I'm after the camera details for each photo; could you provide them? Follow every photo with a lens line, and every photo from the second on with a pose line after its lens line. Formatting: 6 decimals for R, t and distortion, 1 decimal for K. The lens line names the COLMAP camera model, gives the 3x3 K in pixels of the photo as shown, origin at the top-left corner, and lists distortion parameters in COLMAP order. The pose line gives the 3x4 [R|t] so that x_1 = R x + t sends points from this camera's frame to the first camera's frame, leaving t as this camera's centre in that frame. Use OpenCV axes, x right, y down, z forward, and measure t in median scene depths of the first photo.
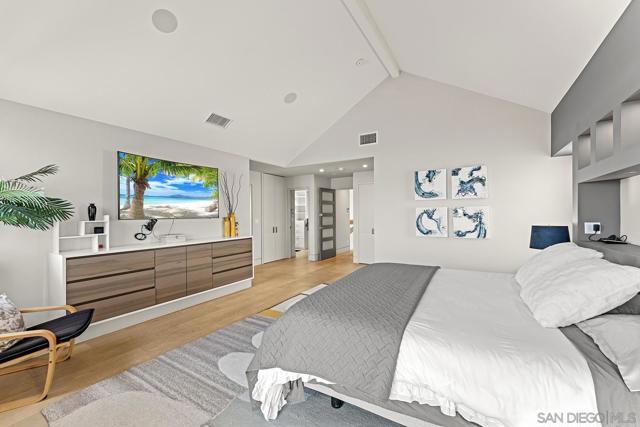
lens RADIAL K [[252.9, 0, 319.9], [0, 252.9, 214.6], [0, 0, 1]] dist [-0.000340, -0.000012]
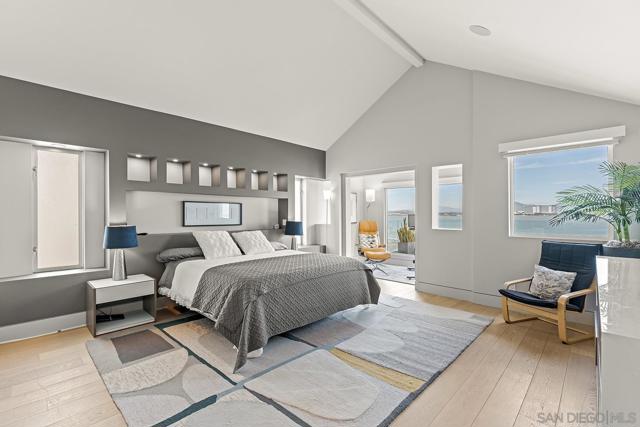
lens RADIAL K [[294.6, 0, 318.3], [0, 294.6, 215.4], [0, 0, 1]] dist [0.002717, 0.000253]
pose [[-0.974584, 0.016075, 0.223444, -0.221511], [0.015384, 0.999870, -0.004834, 0.003196], [-0.223492, -0.001273, -0.974705, 2.308350]]
